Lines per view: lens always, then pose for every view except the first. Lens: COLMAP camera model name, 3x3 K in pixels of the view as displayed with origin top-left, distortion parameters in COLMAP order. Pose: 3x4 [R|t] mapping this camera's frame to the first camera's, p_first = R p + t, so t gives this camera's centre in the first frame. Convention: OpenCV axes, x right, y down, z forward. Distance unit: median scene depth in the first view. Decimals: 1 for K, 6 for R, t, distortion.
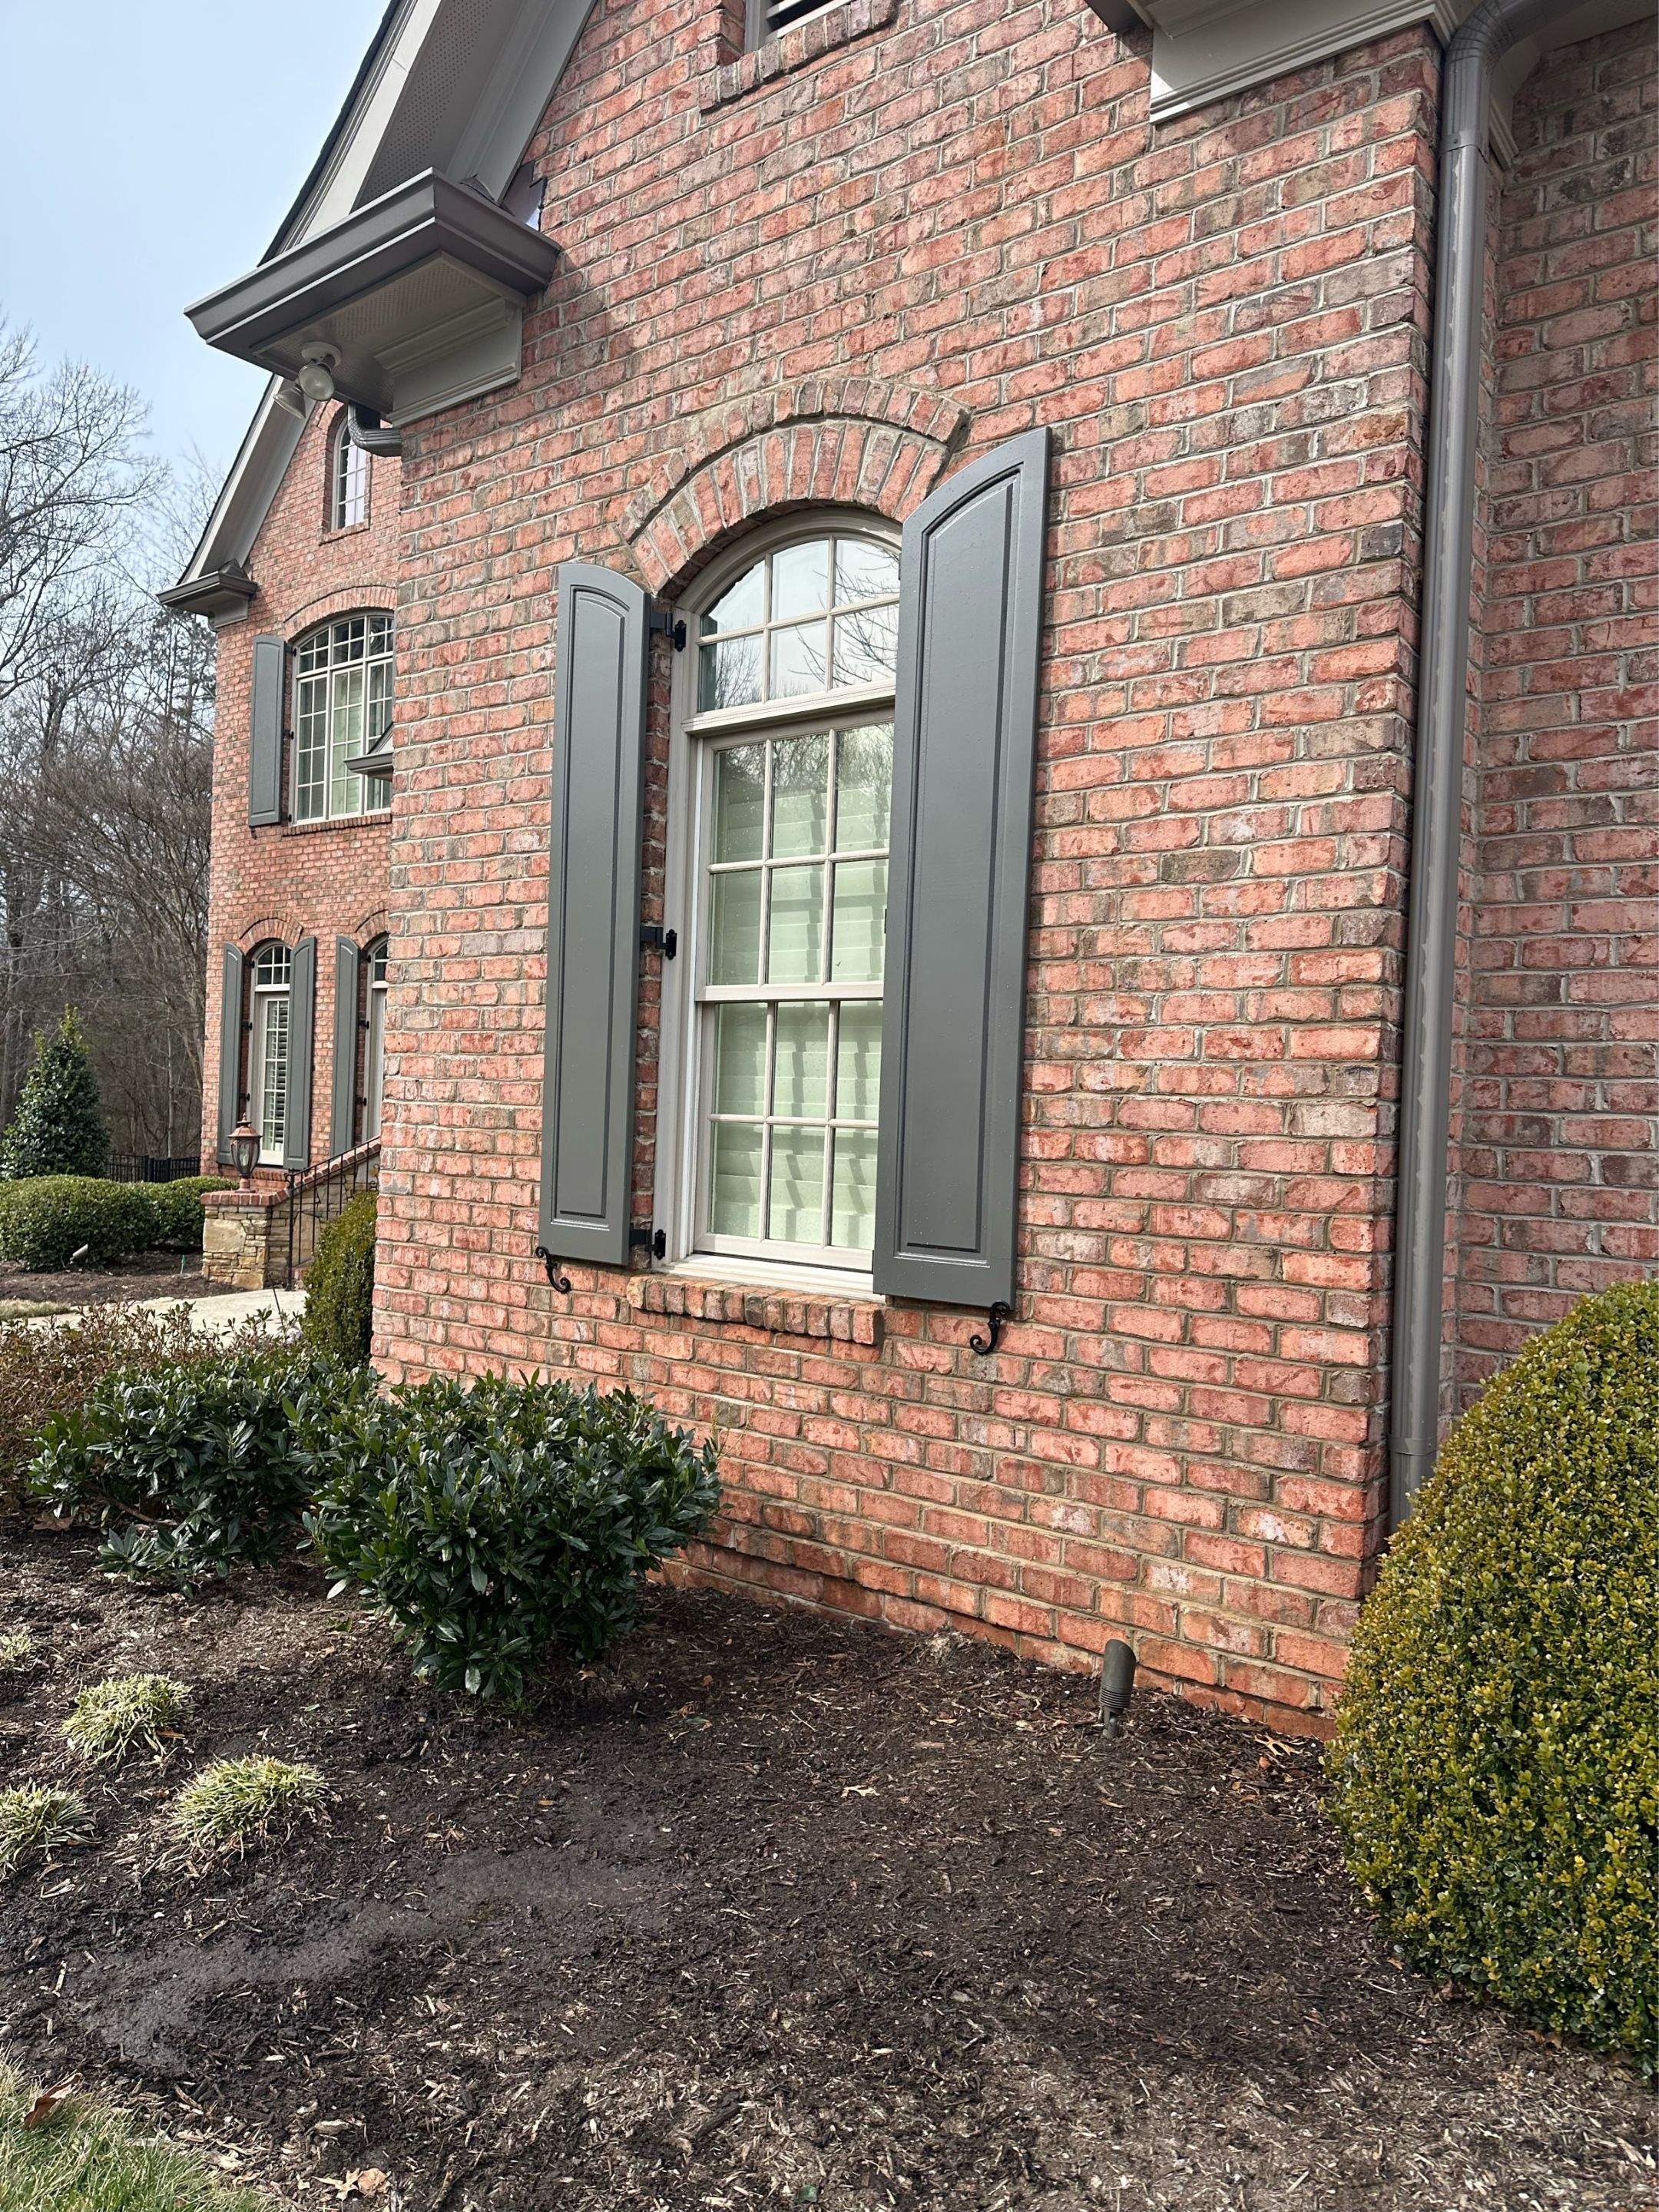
lens RADIAL K [[1545.9, 0, 836.3], [0, 1545.9, 1116.8], [0, 0, 1]] dist [0.174015, -0.251662]
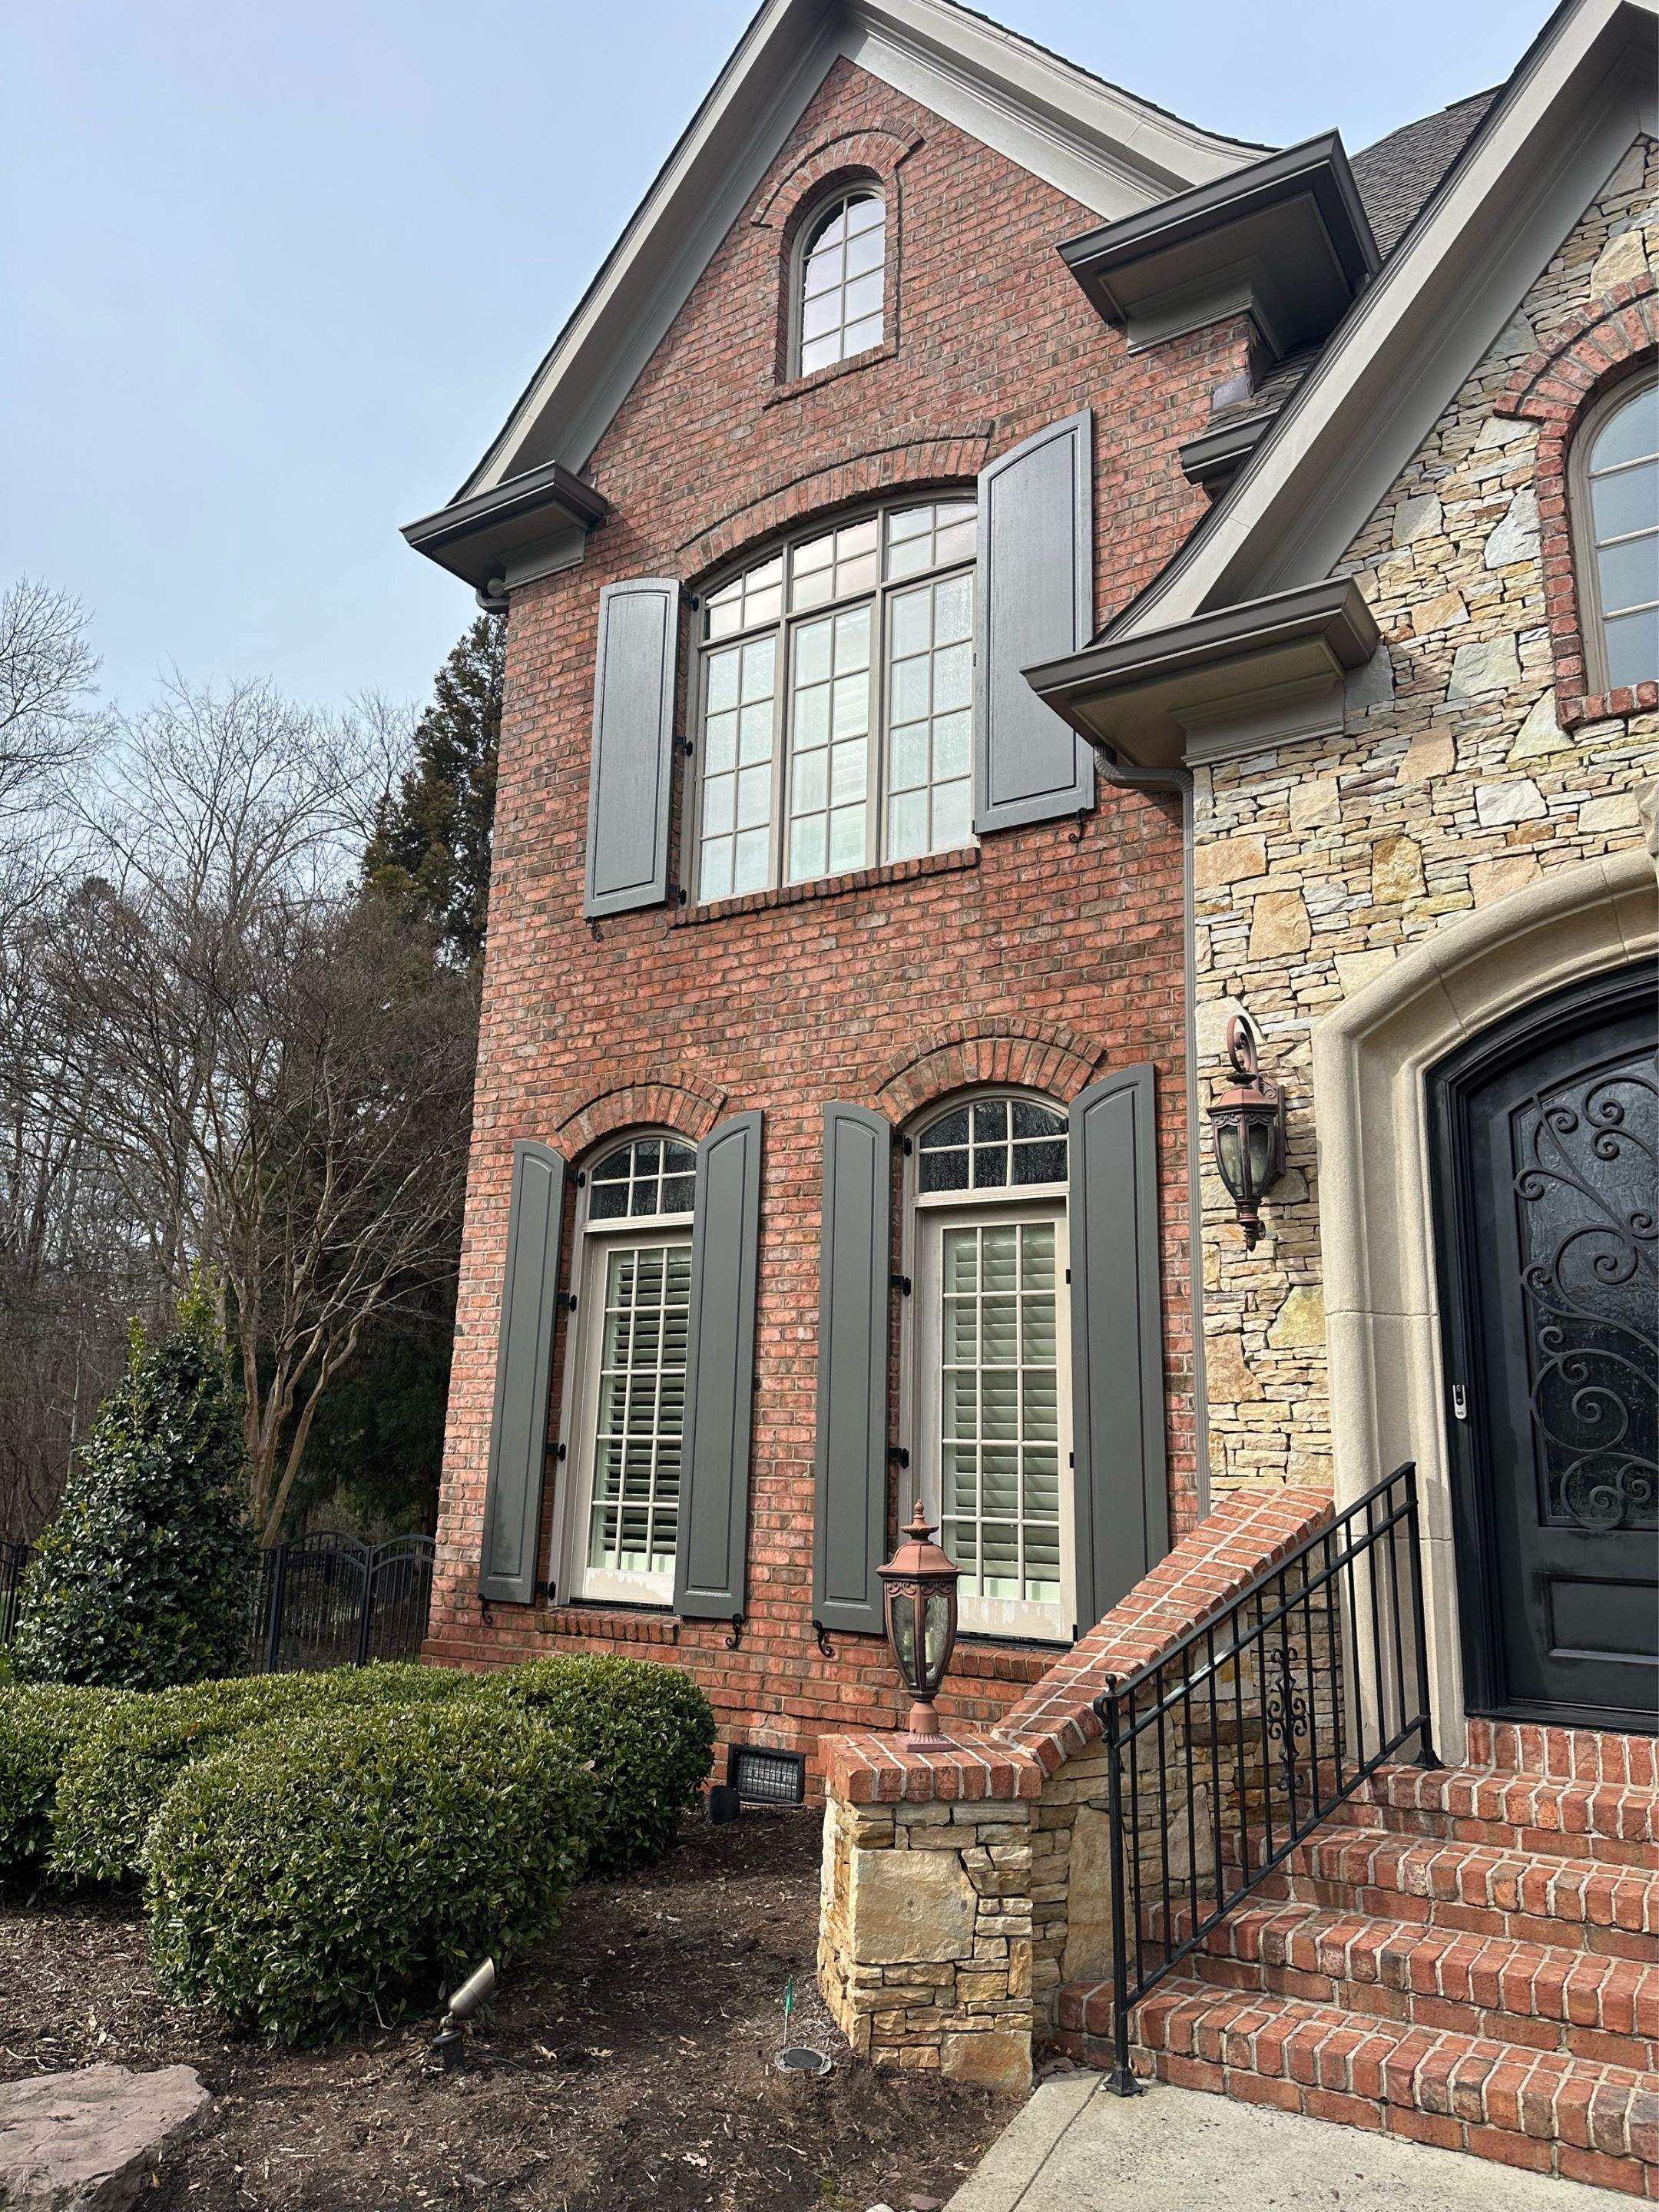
lens RADIAL K [[1545.9, 0, 836.3], [0, 1545.9, 1116.8], [0, 0, 1]] dist [0.174015, -0.251662]
pose [[0.995097, 0.011050, 0.098280, -0.346662], [0.010348, 0.976650, -0.214589, -0.009258], [-0.098357, 0.214554, 0.971747, 0.518967]]
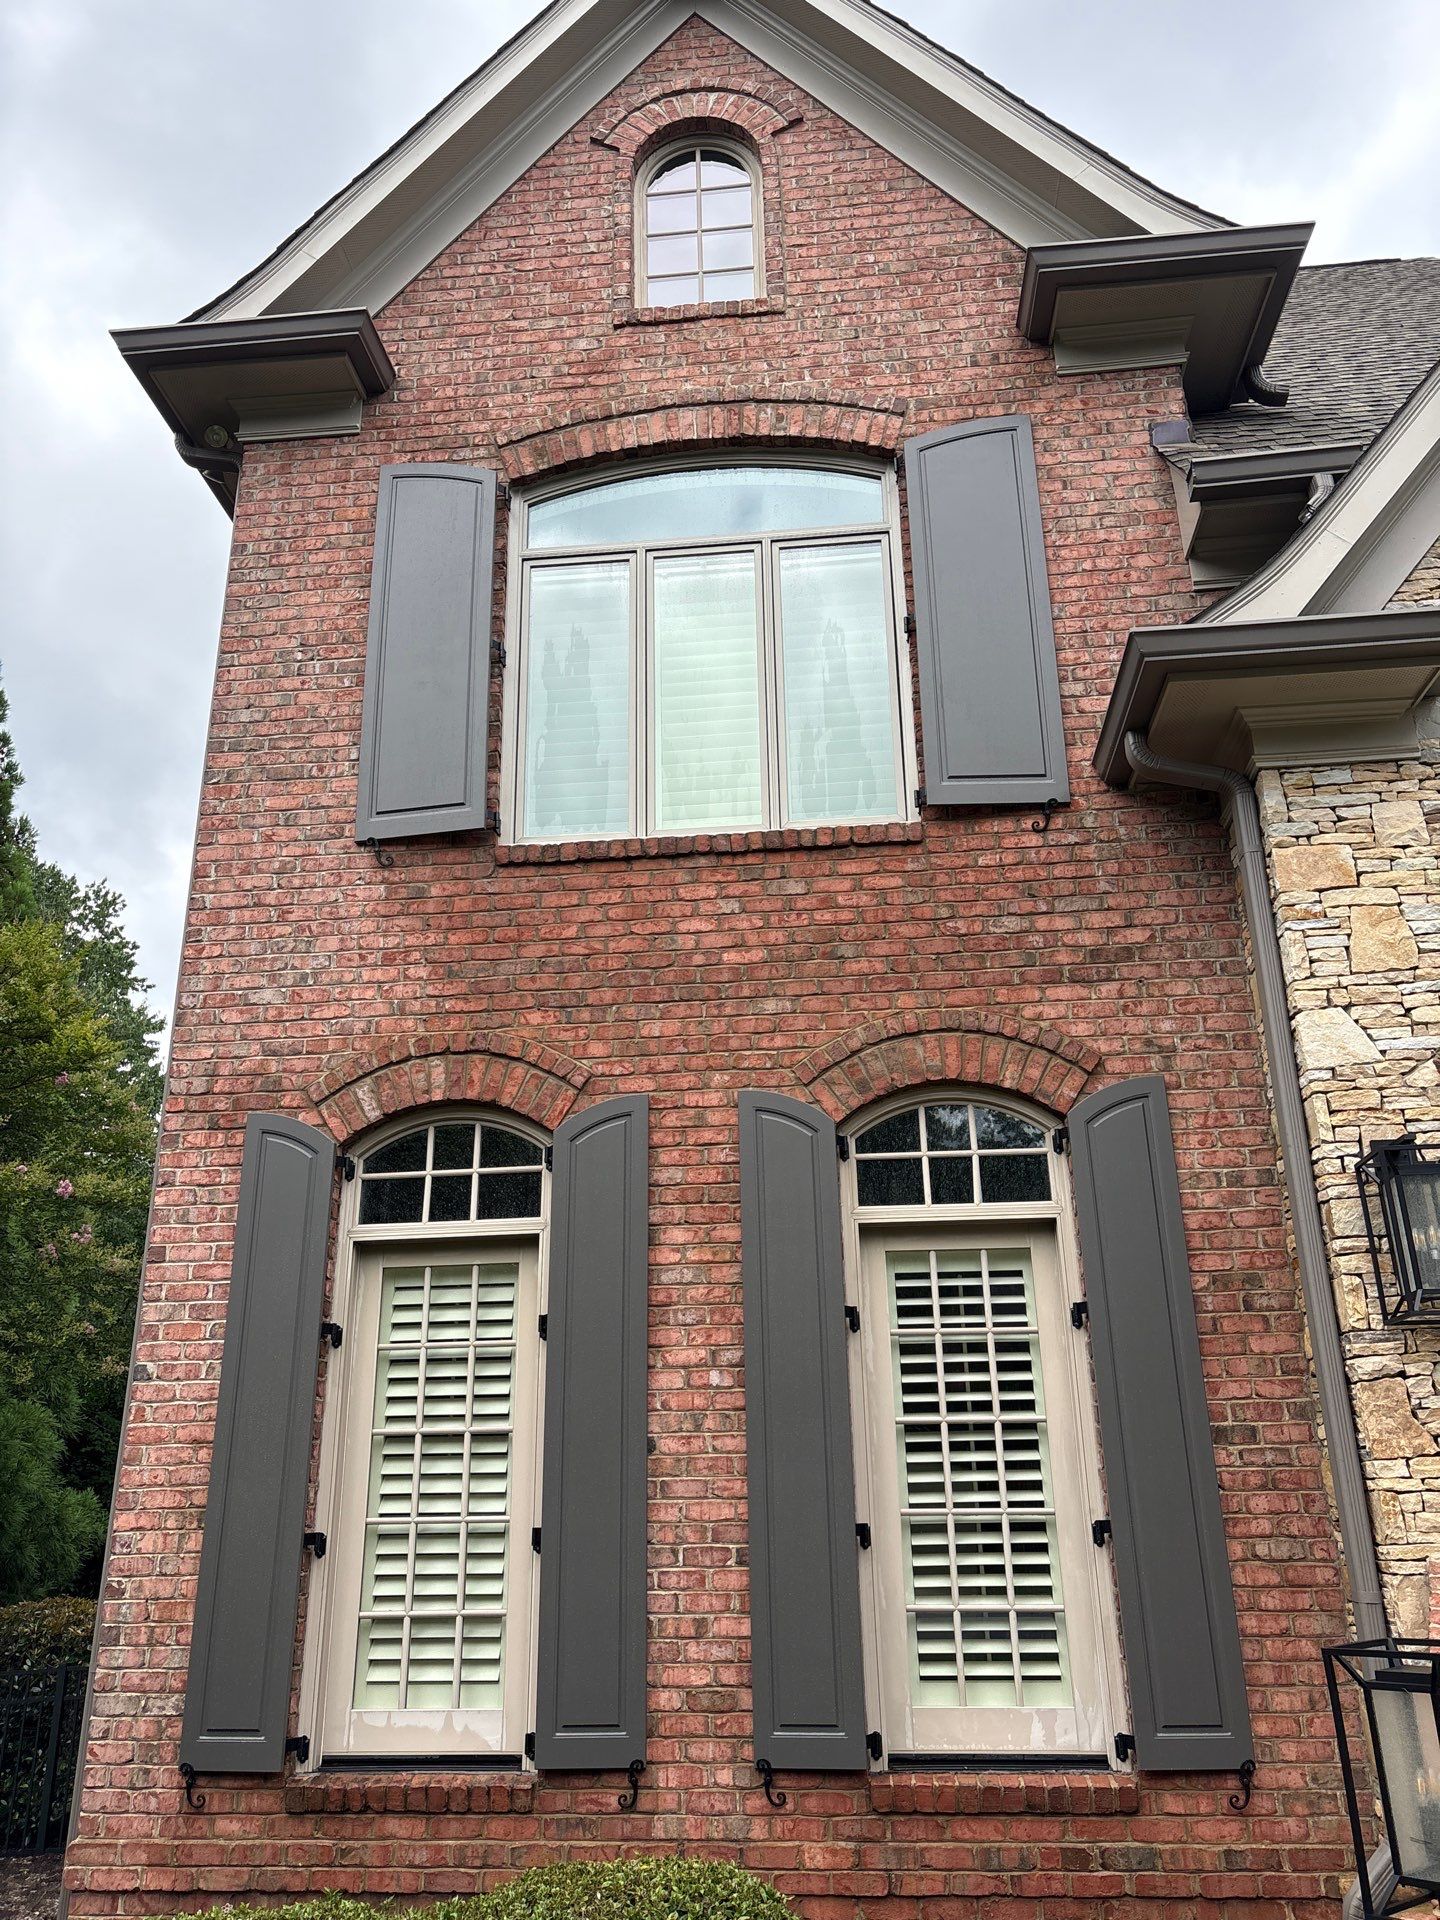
lens RADIAL K [[1505.6, 0, 720.0], [0, 1505.6, 960.0], [0, 0, 1]] dist [0.083233, -0.082198]
pose [[0.844671, 0.143841, 0.515598, -0.504159], [0.043250, 0.941730, -0.333577, -0.018286], [-0.533536, 0.304062, 0.789231, 0.661903]]
